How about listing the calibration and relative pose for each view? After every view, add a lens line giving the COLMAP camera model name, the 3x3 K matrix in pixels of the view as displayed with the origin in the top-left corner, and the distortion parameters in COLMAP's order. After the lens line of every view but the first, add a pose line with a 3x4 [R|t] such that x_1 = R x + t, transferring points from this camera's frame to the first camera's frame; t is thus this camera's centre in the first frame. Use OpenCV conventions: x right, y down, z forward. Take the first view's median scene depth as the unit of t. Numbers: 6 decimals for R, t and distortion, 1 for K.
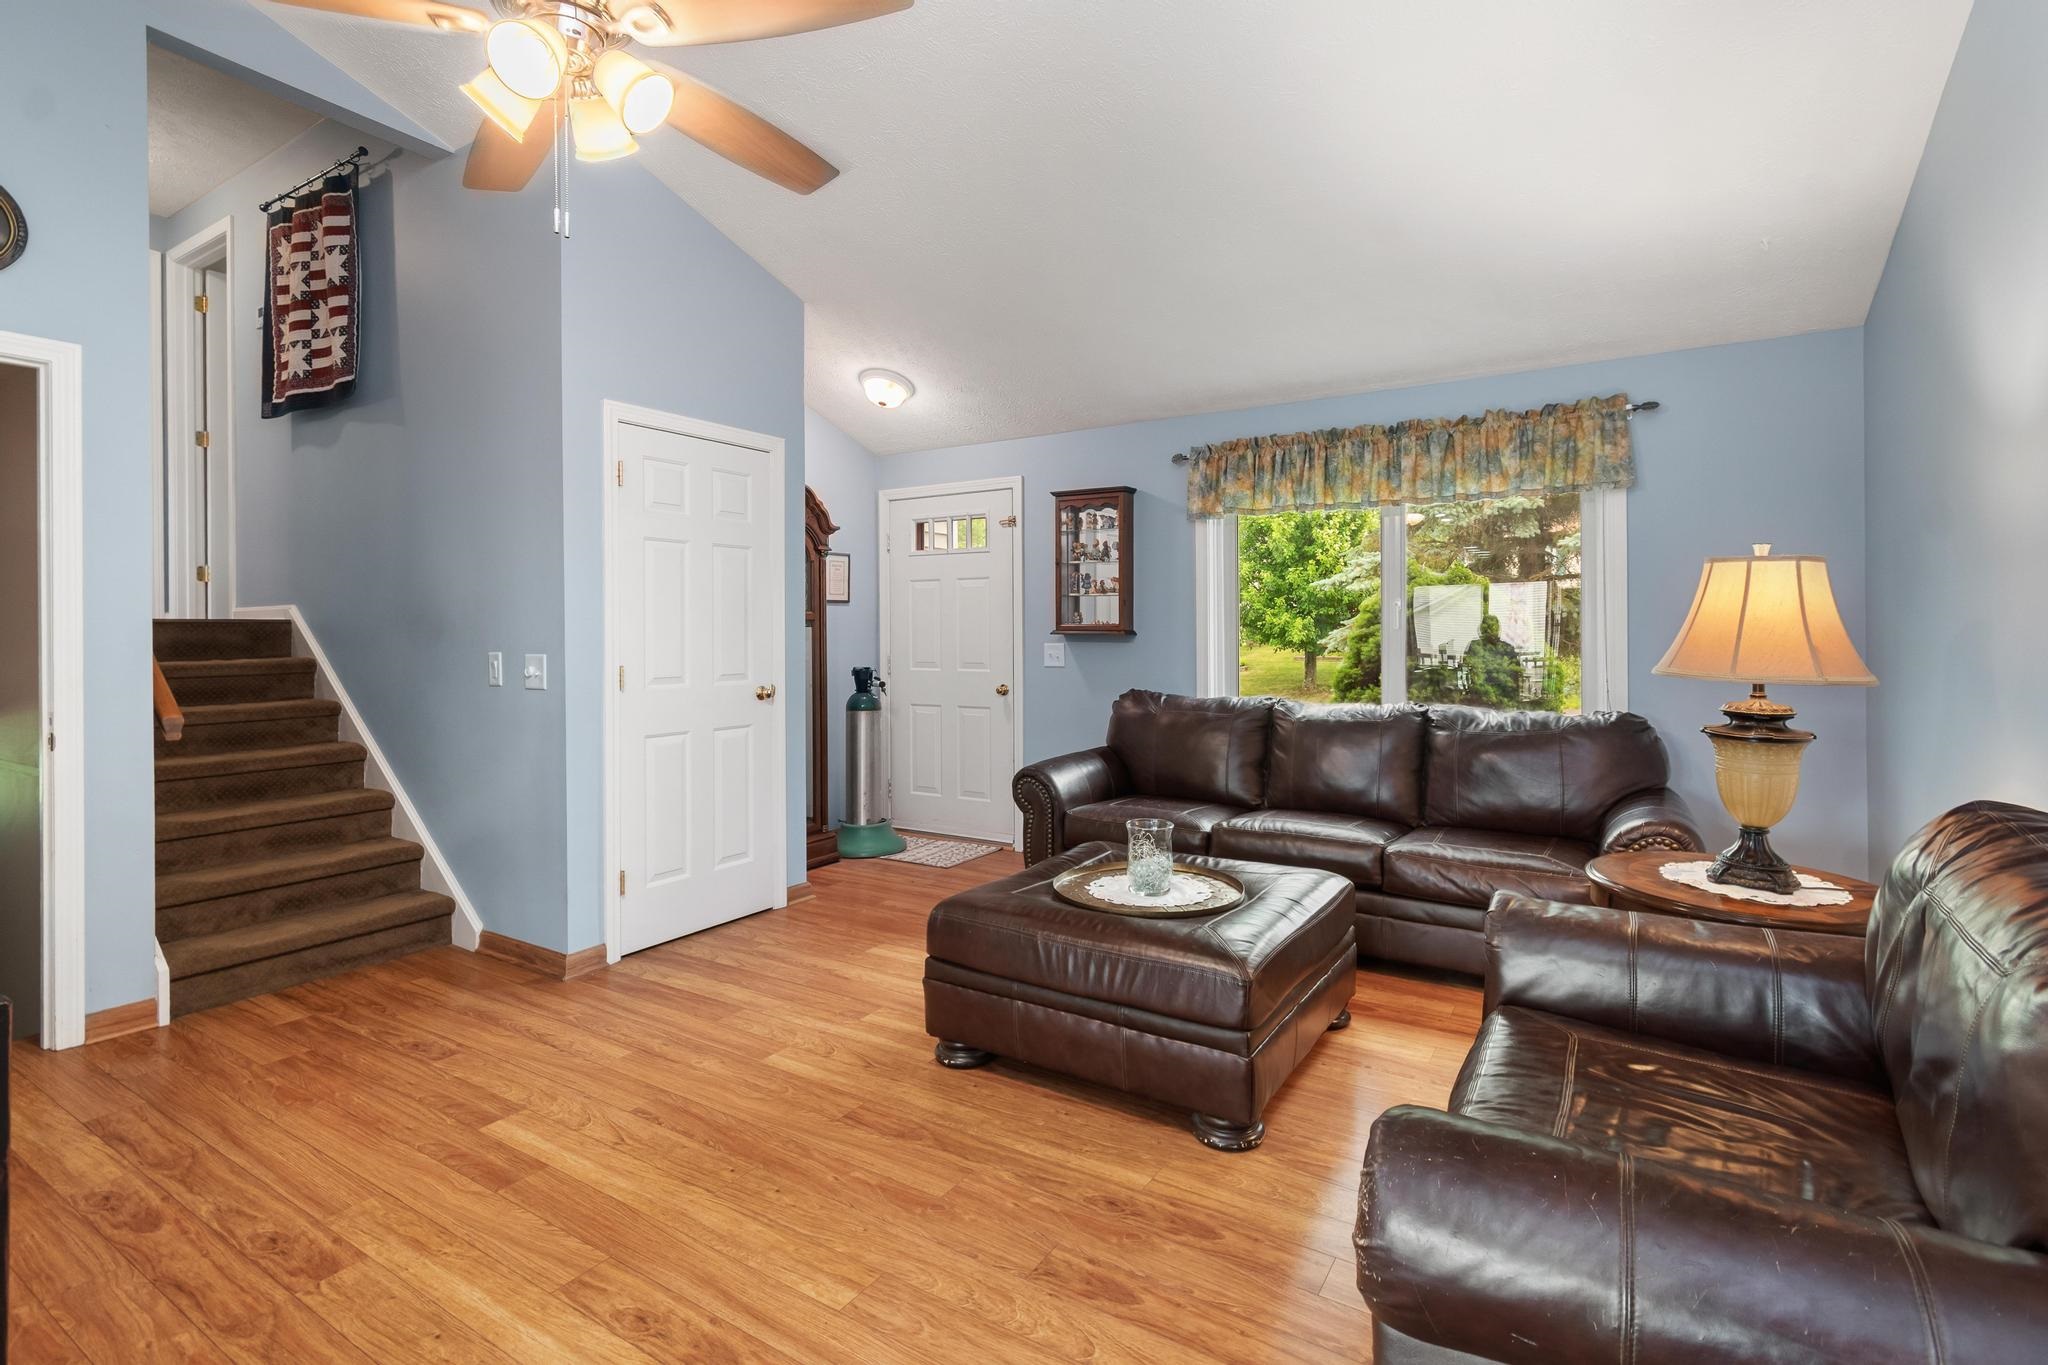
lens RADIAL K [[935.6, 0, 1012.4], [0, 935.6, 632.2], [0, 0, 1]] dist [0.001277, 0.000420]
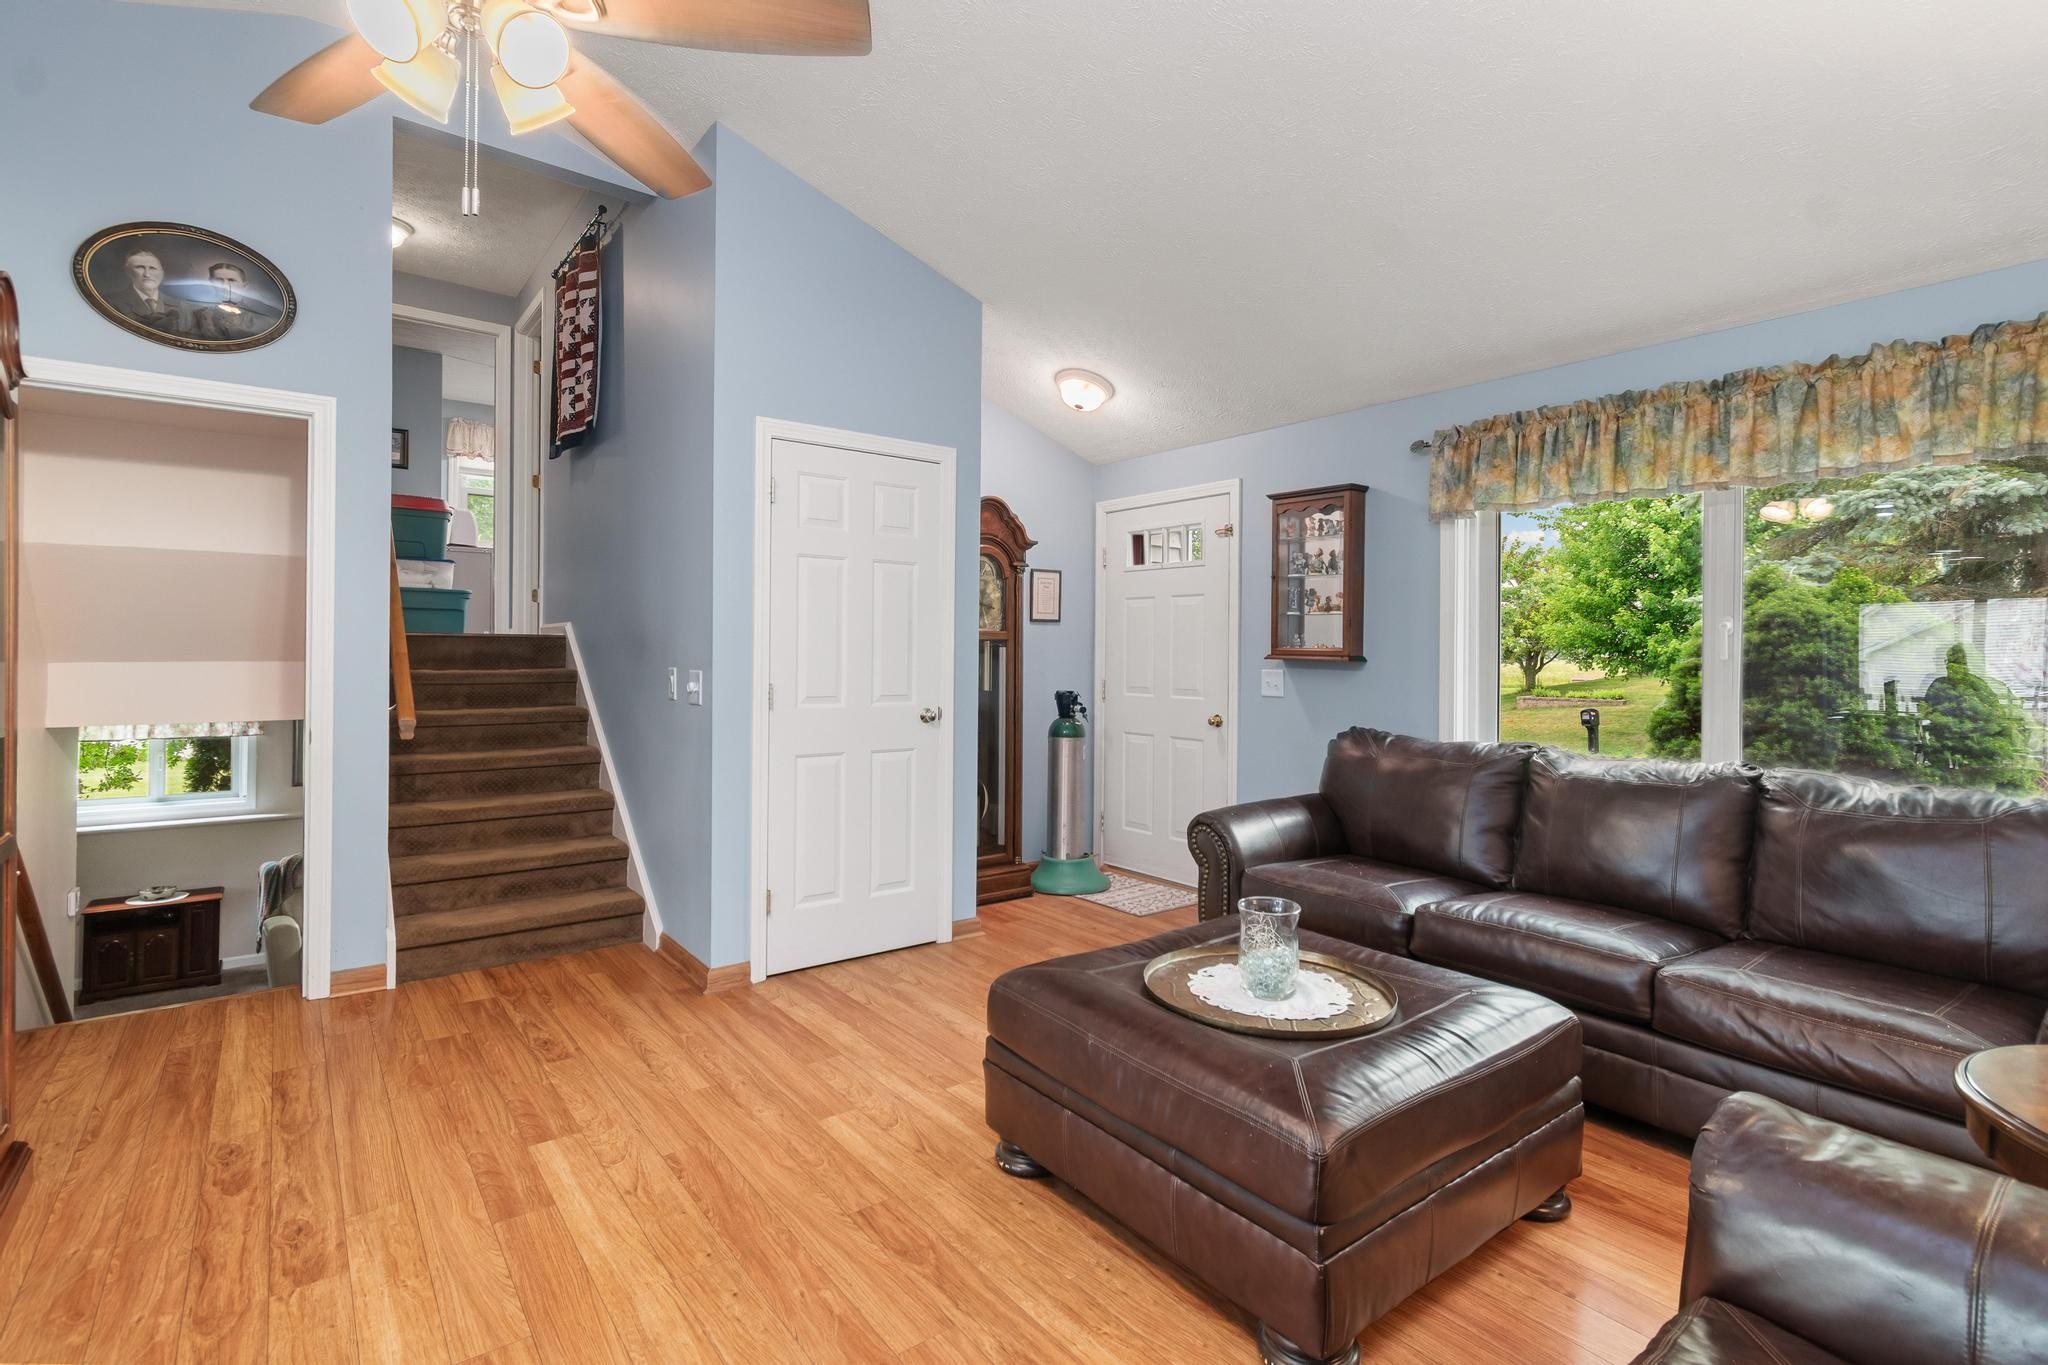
lens RADIAL K [[934.9, 0, 1011.1], [0, 934.9, 650.8], [0, 0, 1]] dist [0.003360, -0.000152]
pose [[0.941679, 0.013756, -0.336232, 0.148304], [-0.014725, 0.999892, -0.000331, -0.002336], [0.336191, 0.005263, 0.941779, 0.142440]]
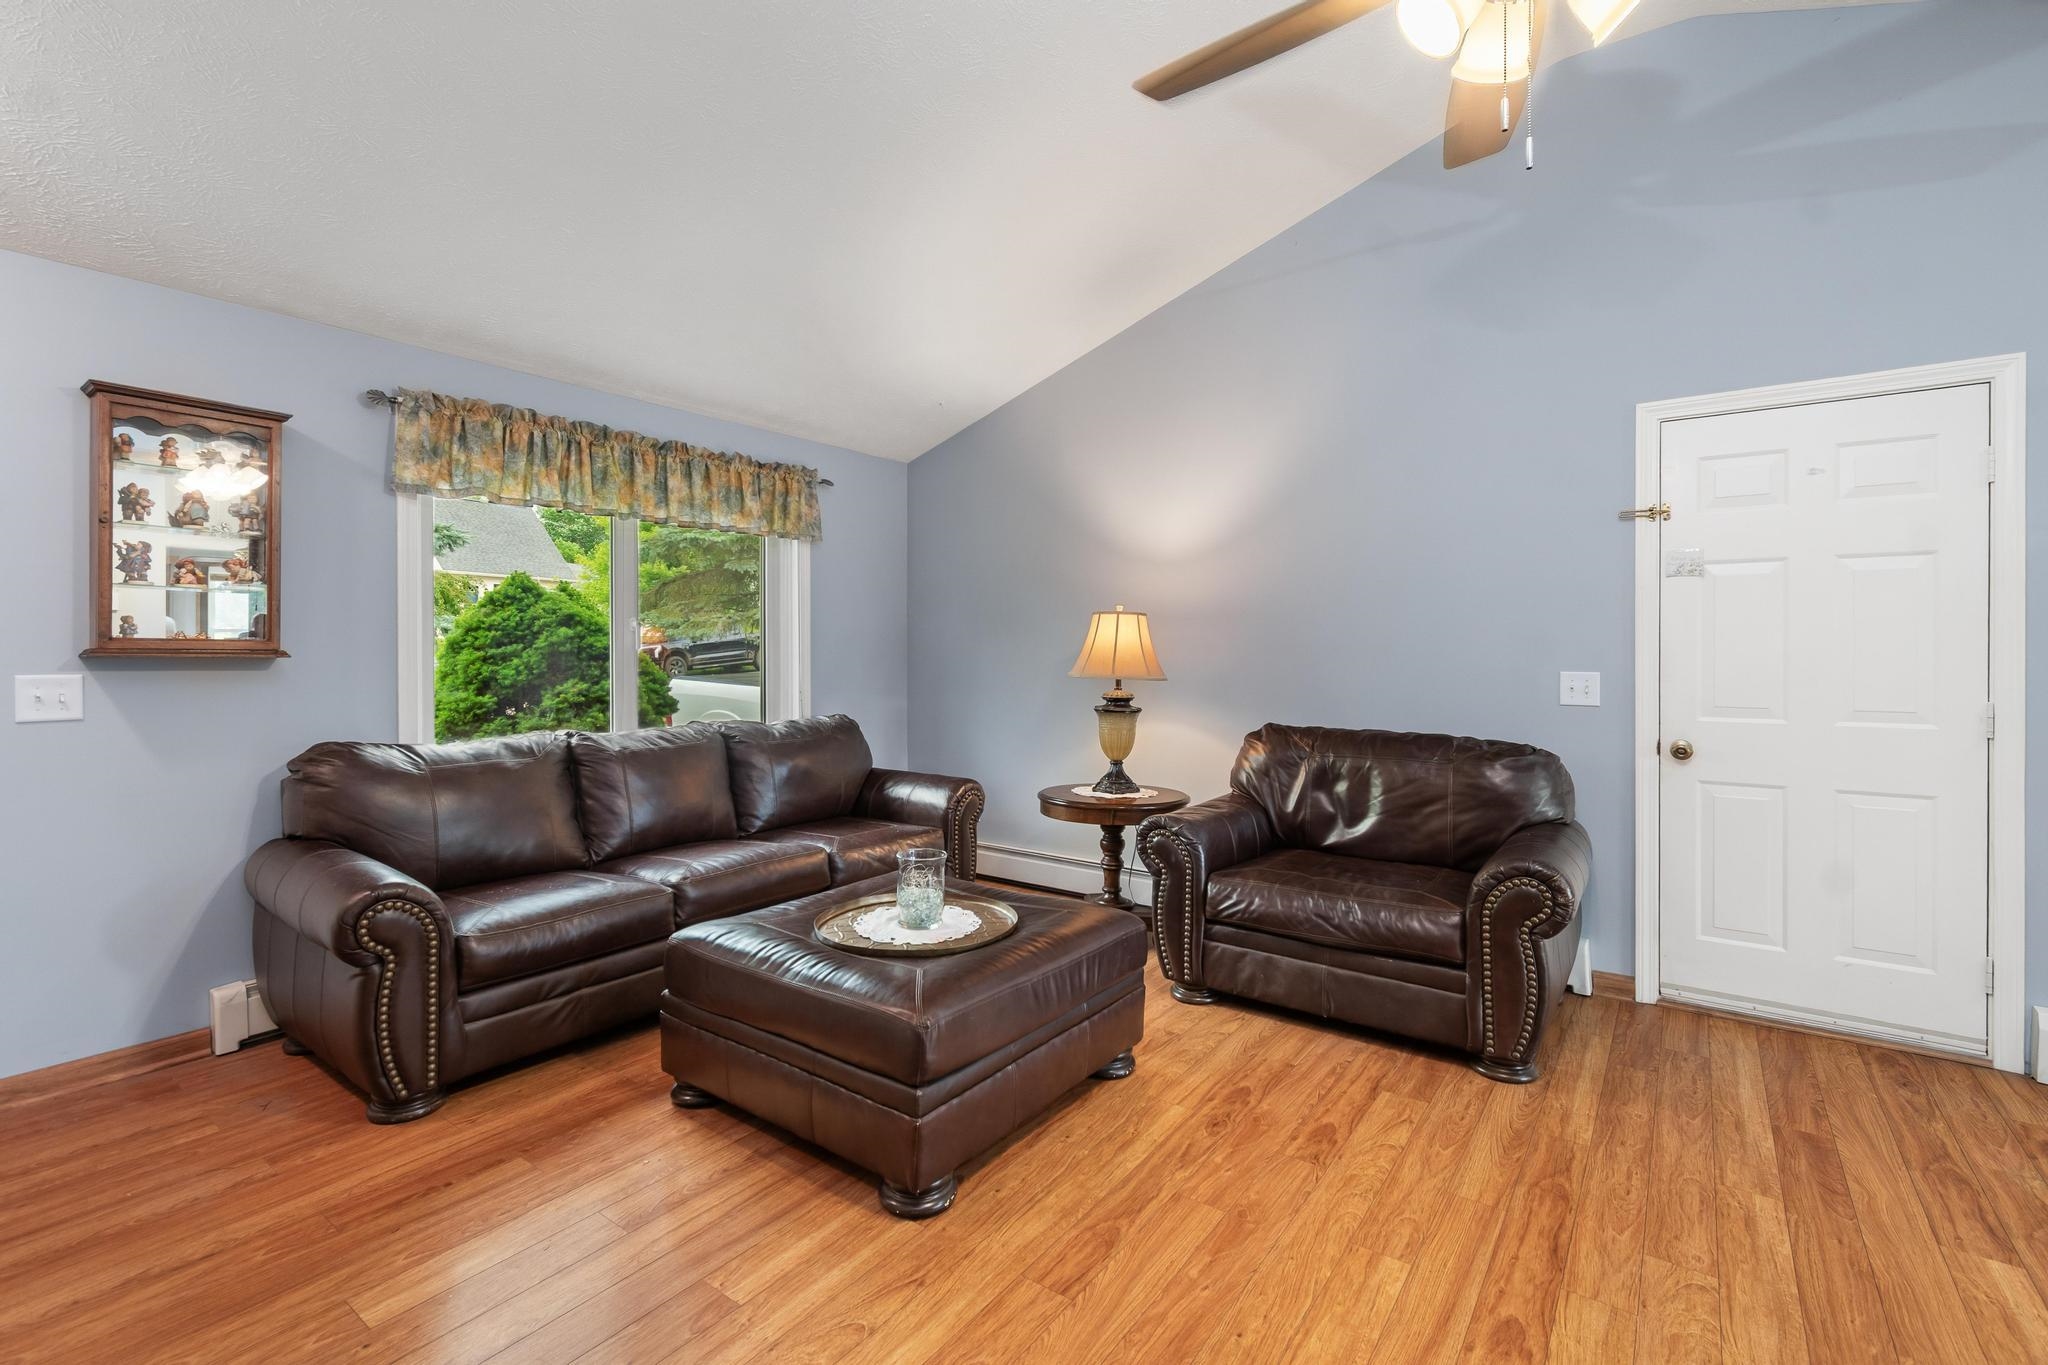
lens RADIAL K [[934.9, 0, 1011.1], [0, 934.9, 650.8], [0, 0, 1]] dist [0.003360, -0.000152]
pose [[0.062624, 0.003164, 0.998032, -0.584978], [-0.000279, 0.999995, -0.003153, 0.000407], [-0.998037, -0.000081, 0.062624, 0.620081]]
